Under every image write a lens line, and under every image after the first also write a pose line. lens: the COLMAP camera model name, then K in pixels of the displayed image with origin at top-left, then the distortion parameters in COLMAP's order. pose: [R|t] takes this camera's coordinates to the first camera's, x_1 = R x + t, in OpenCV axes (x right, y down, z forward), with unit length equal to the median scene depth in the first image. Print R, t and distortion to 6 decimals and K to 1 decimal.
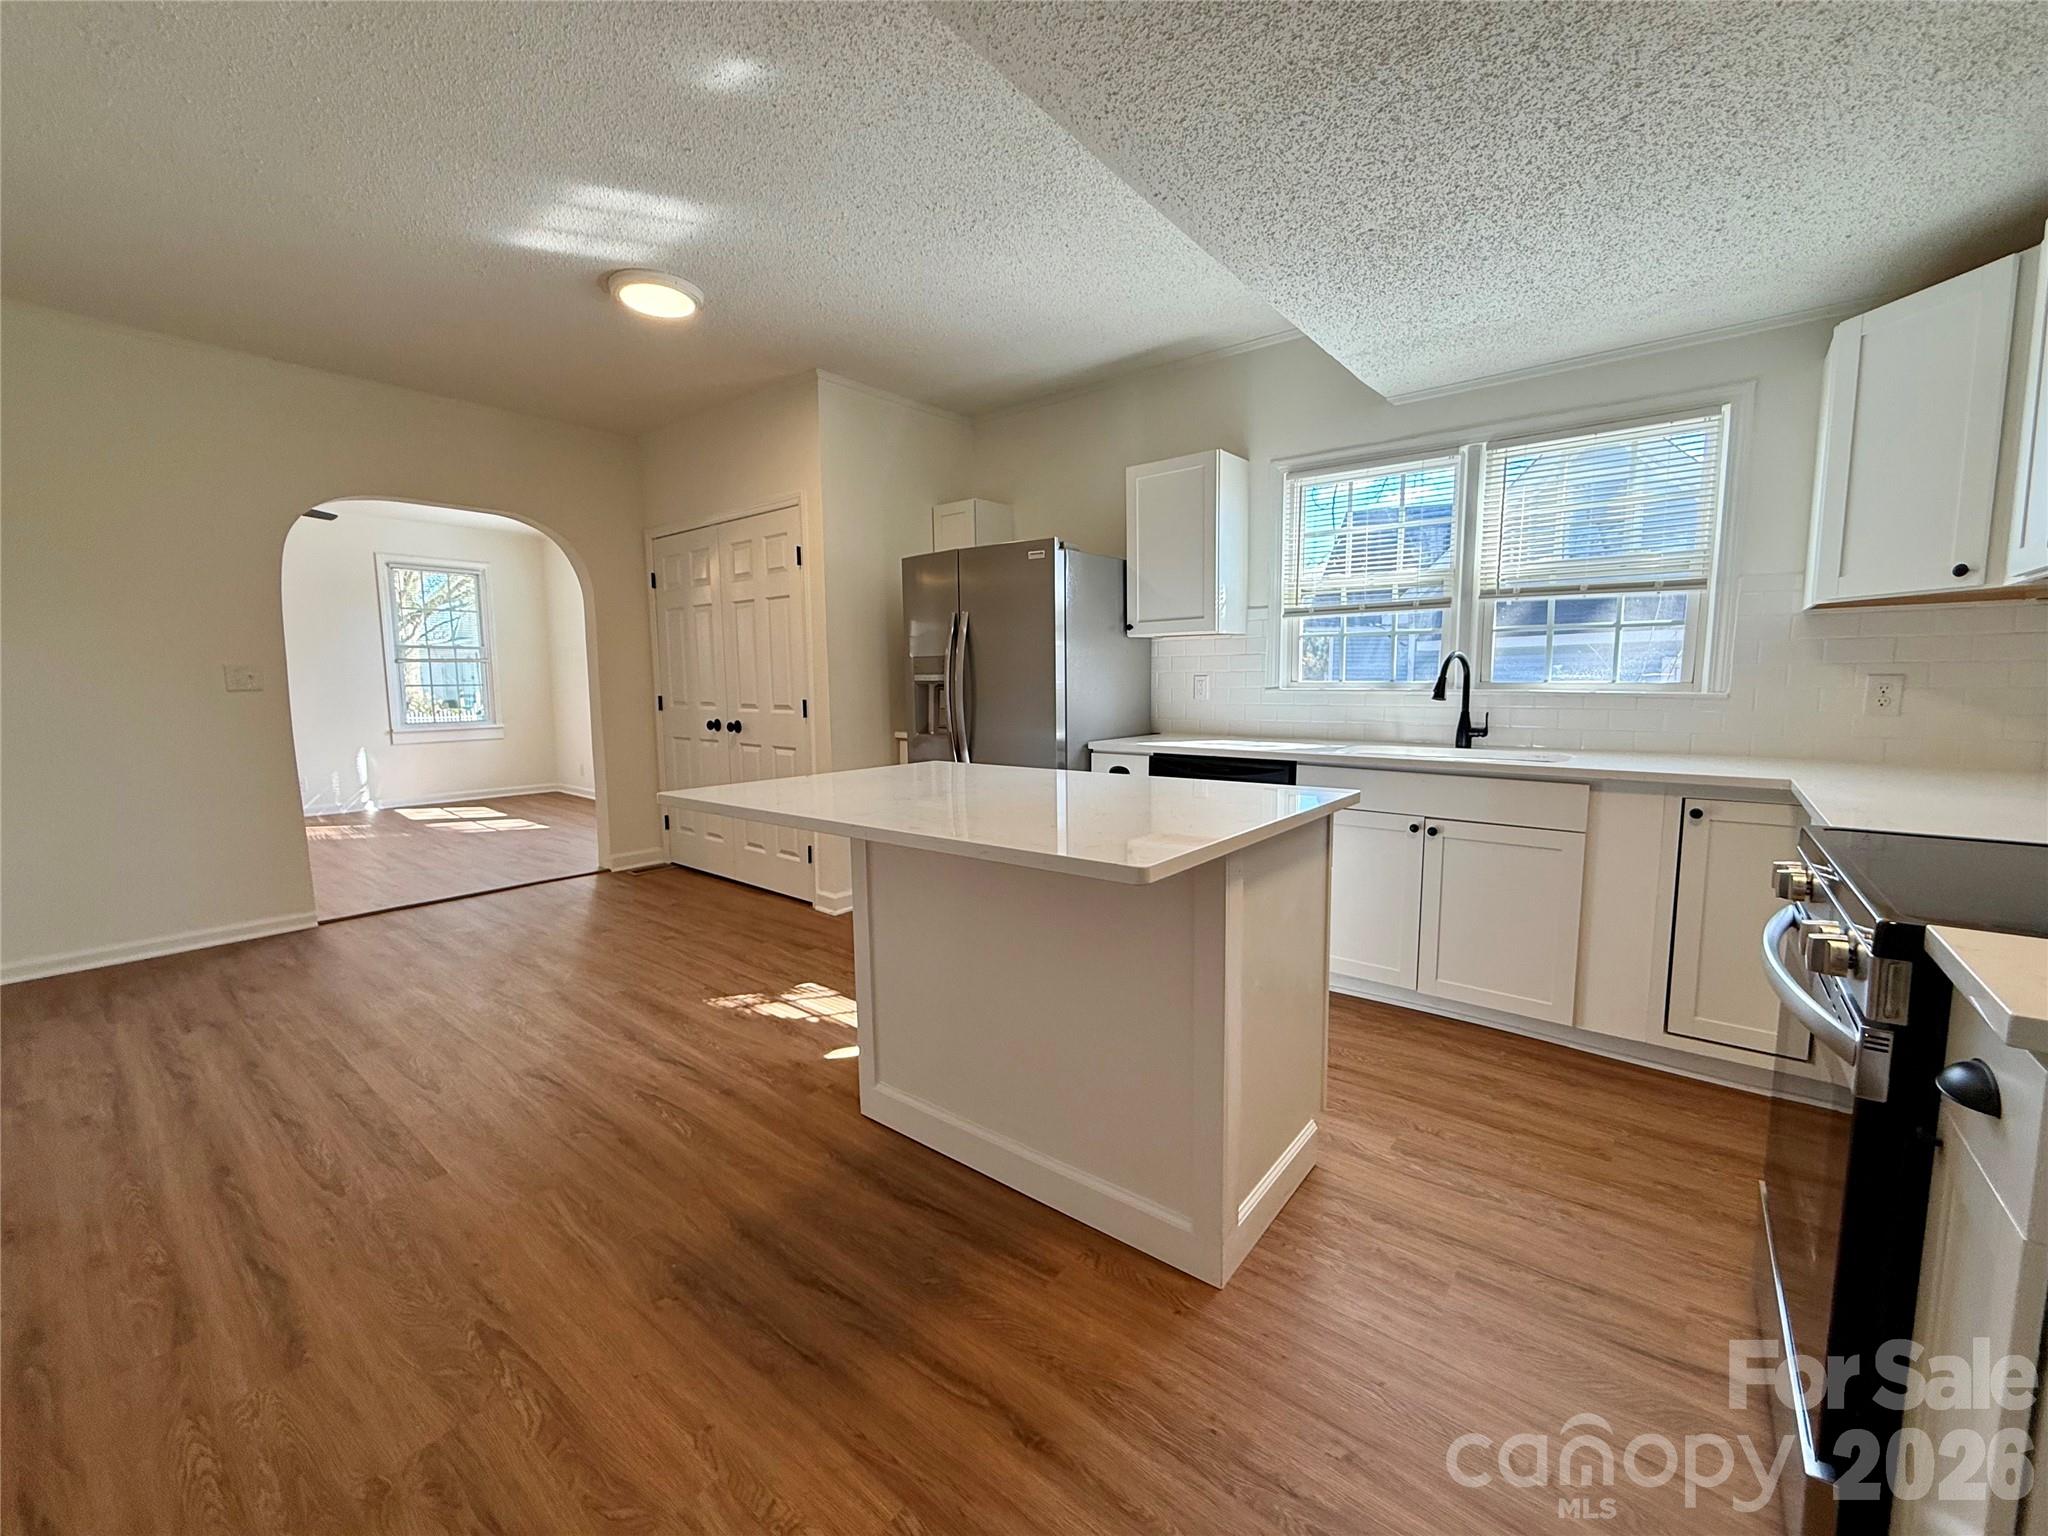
lens RADIAL K [[815.1, 0, 1015.9], [0, 815.1, 766.5], [0, 0, 1]] dist [-0.000279, -0.000037]
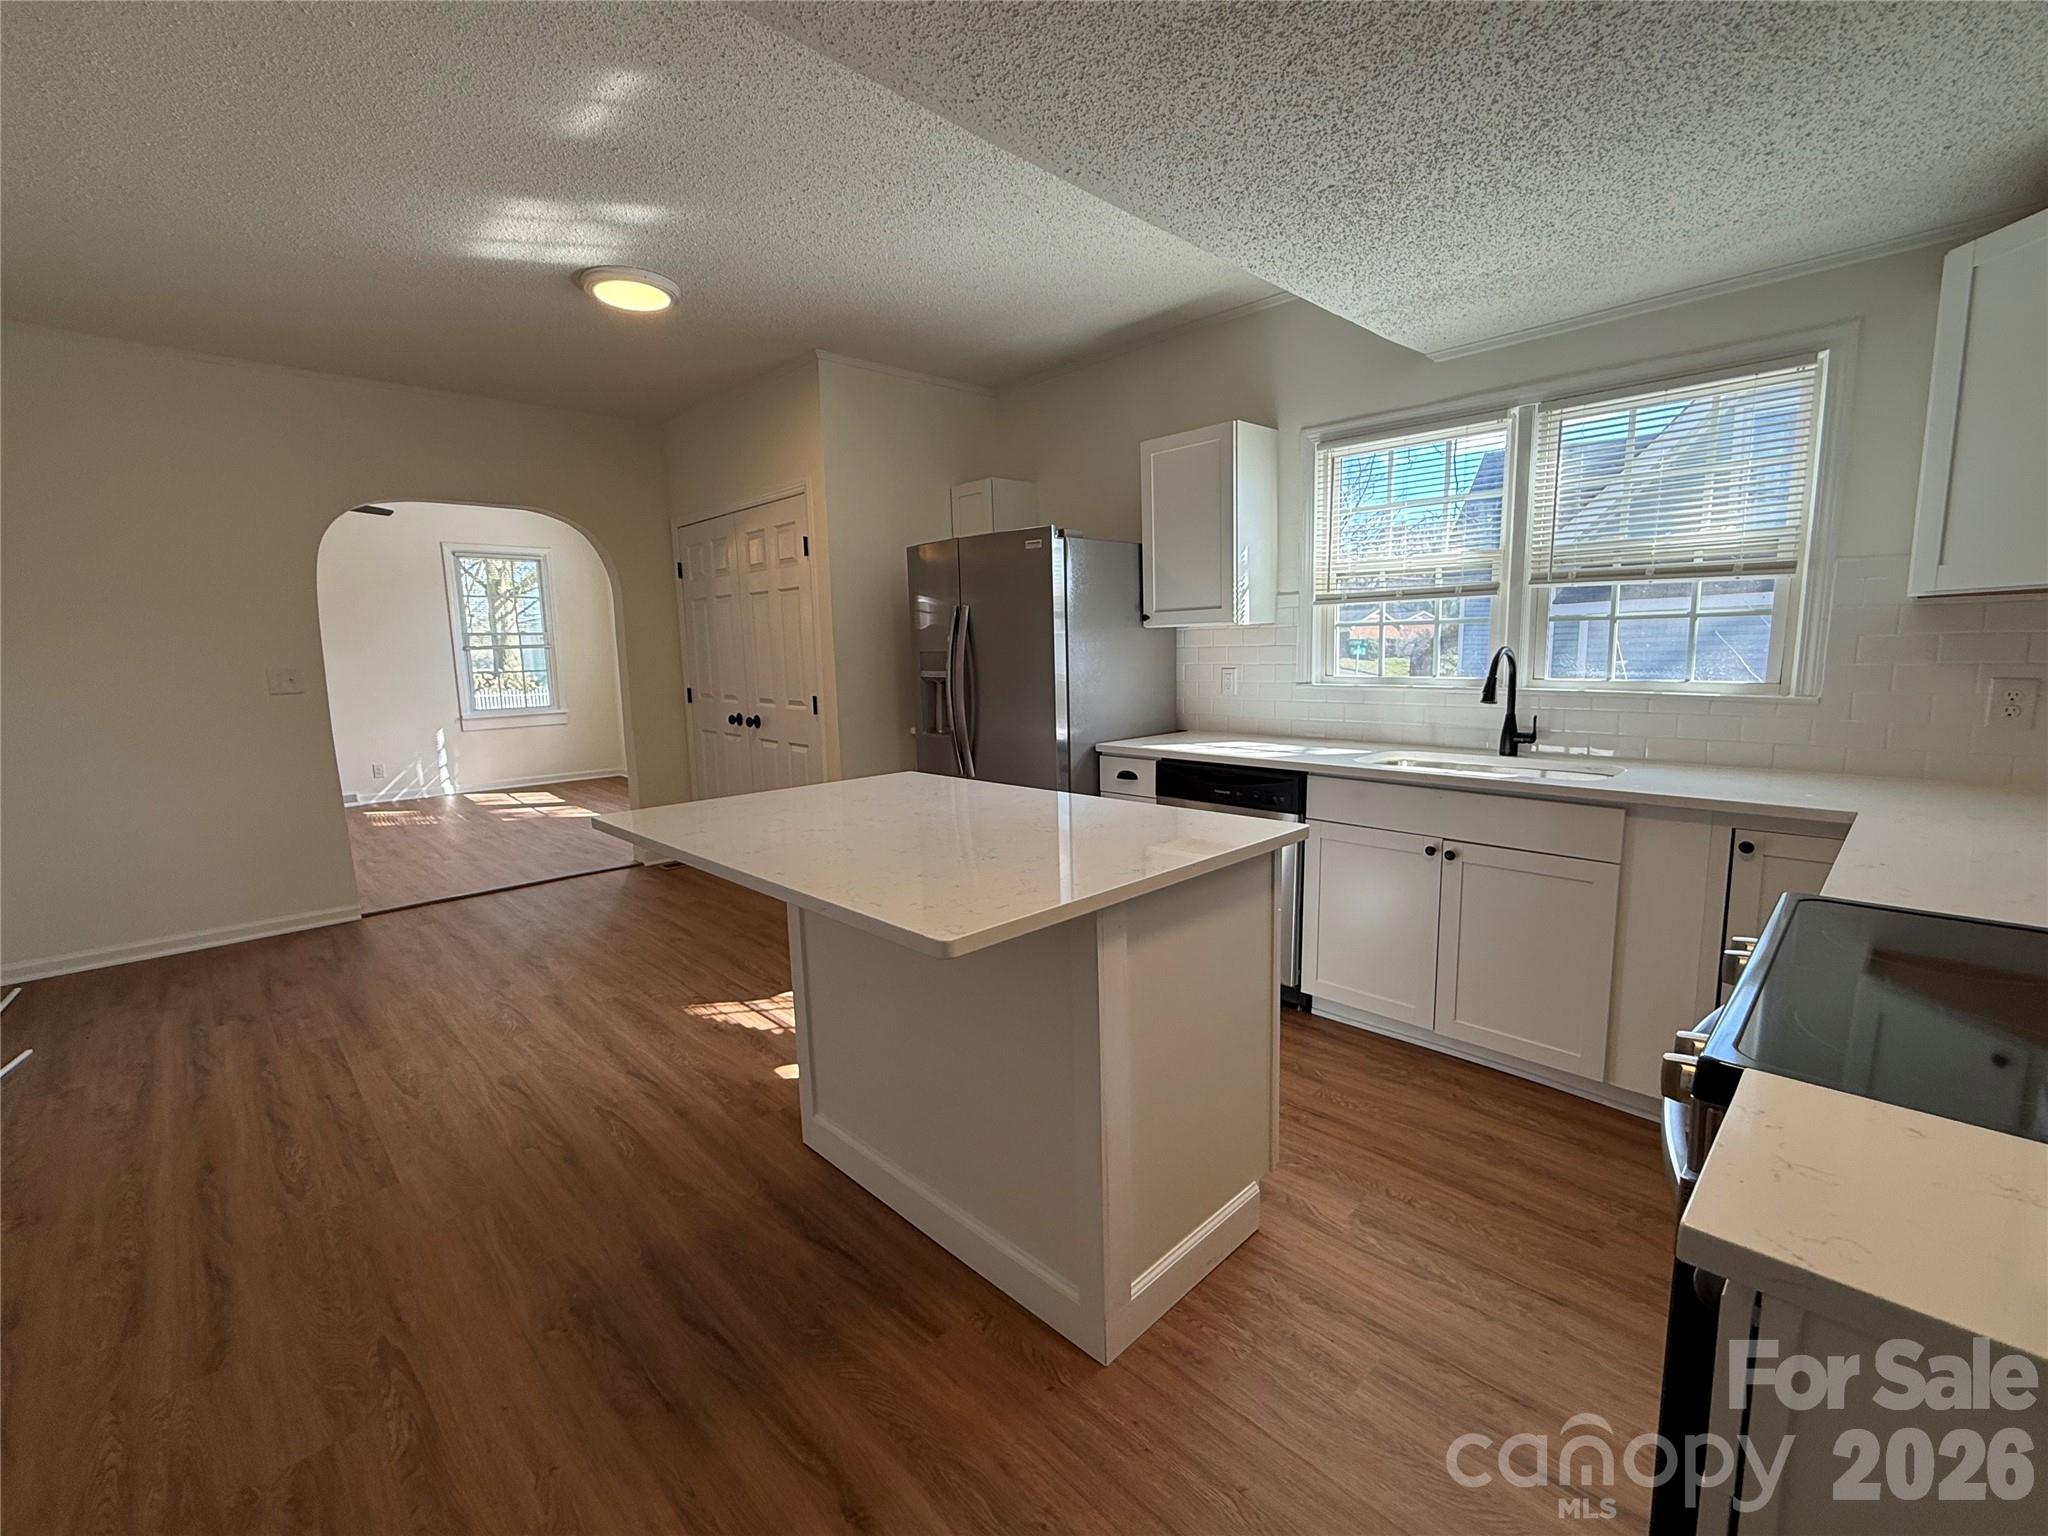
lens RADIAL K [[867.1, 0, 1020.8], [0, 867.1, 767.4], [0, 0, 1]] dist [-0.001803, 0.000701]
pose [[0.993073, 0.002891, -0.117460, 0.176005], [0.001047, 0.999440, 0.033452, -0.053623], [0.117491, -0.033343, 0.992514, 0.012852]]
